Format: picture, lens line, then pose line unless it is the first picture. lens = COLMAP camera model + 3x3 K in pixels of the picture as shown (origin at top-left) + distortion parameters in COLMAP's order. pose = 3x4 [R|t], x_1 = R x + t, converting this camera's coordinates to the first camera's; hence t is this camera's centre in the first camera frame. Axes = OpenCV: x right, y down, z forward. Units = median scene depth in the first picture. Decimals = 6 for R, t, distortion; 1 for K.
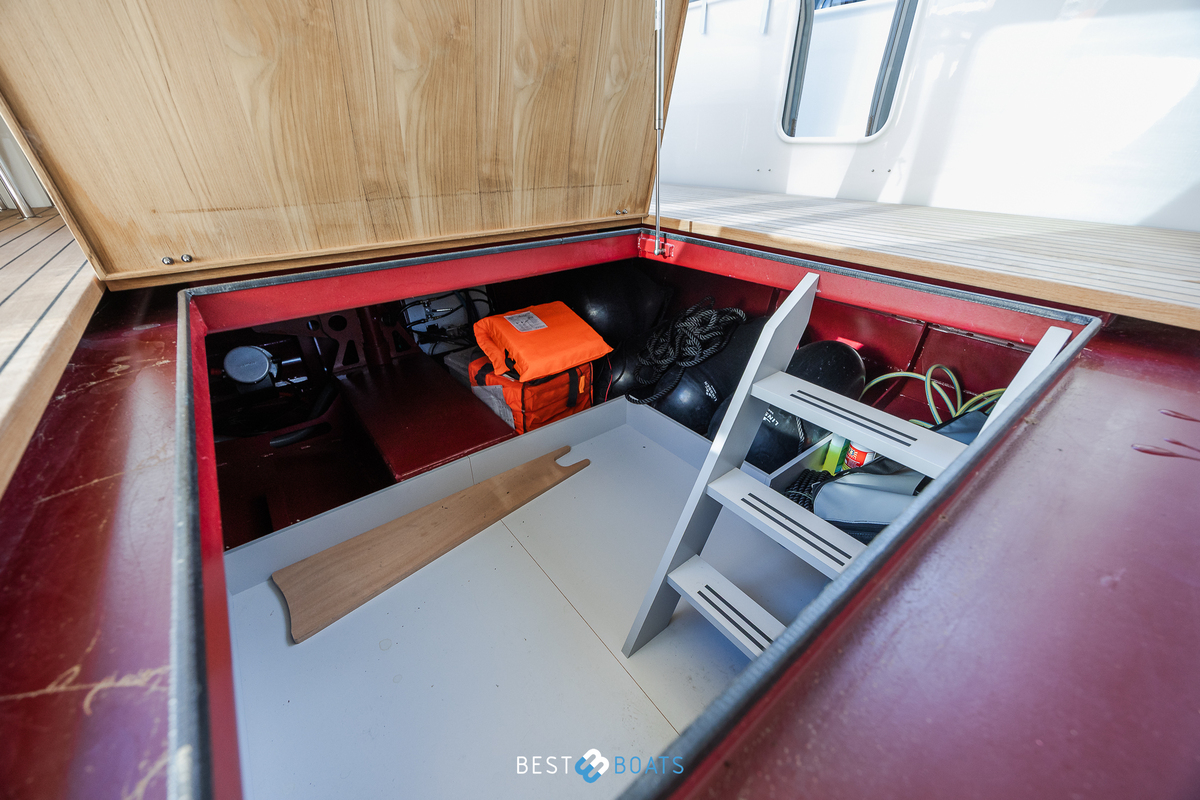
lens RADIAL K [[459.1, 0, 597.9], [0, 459.1, 405.0], [0, 0, 1]] dist [-0.000567, 0.000016]
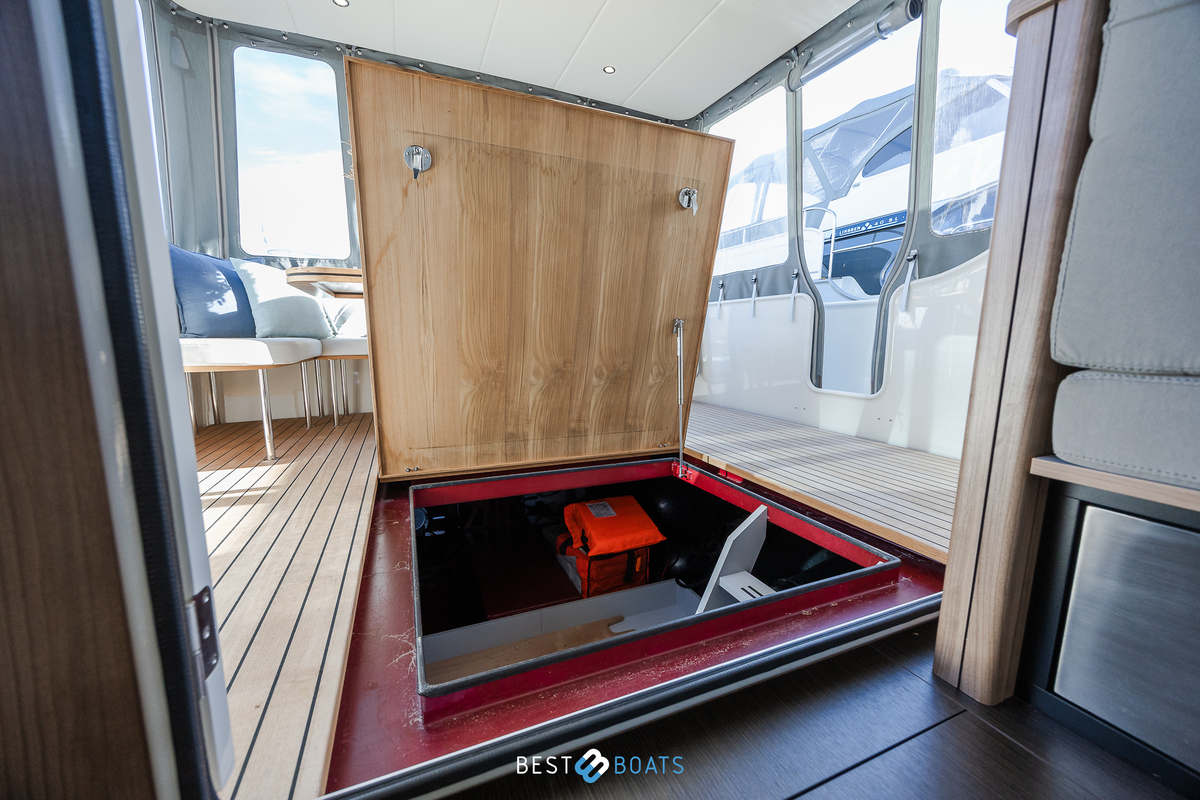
lens RADIAL K [[459.1, 0, 597.9], [0, 459.1, 405.0], [0, 0, 1]] dist [-0.000567, 0.000016]
pose [[0.965196, 0.045750, -0.257494, 0.231644], [-0.137185, 0.926817, -0.349556, 0.008099], [0.222657, 0.372715, 0.900837, -0.454713]]
